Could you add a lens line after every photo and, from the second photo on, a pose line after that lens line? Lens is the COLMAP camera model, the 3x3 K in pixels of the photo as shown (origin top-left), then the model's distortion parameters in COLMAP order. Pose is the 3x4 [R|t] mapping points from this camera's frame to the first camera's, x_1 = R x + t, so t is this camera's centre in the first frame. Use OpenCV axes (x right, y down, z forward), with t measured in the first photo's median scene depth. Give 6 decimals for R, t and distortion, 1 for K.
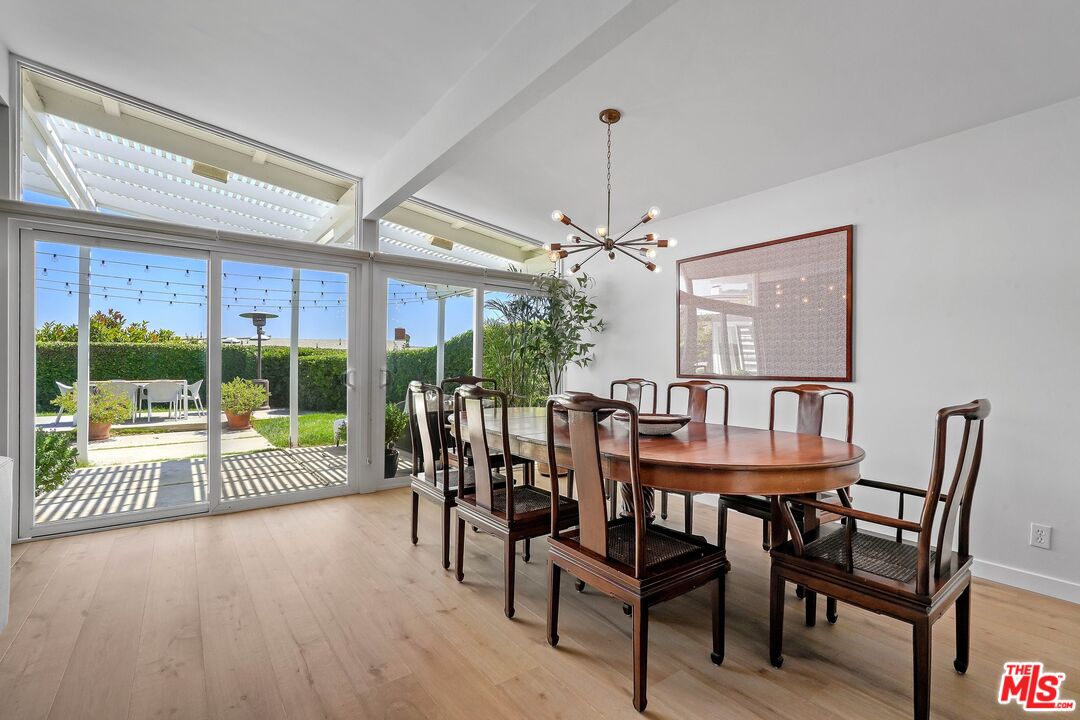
lens RADIAL K [[482.4, 0, 540.9], [0, 482.4, 369.0], [0, 0, 1]] dist [-0.012152, -0.000125]
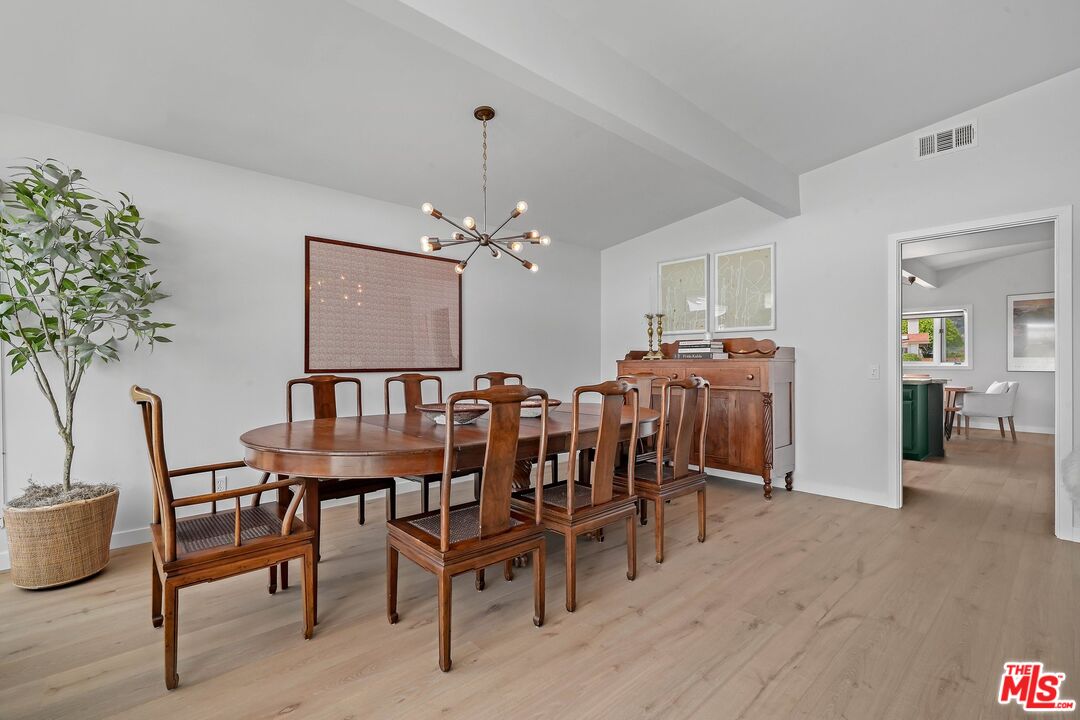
lens RADIAL K [[477.6, 0, 540.0], [0, 477.6, 360.0], [0, 0, 1]] dist [-0.000028, -0.000038]
pose [[-0.093918, -0.005075, 0.995567, -0.397415], [0.002114, 0.999984, 0.005297, -0.005489], [-0.995578, 0.002602, -0.093906, 0.445799]]
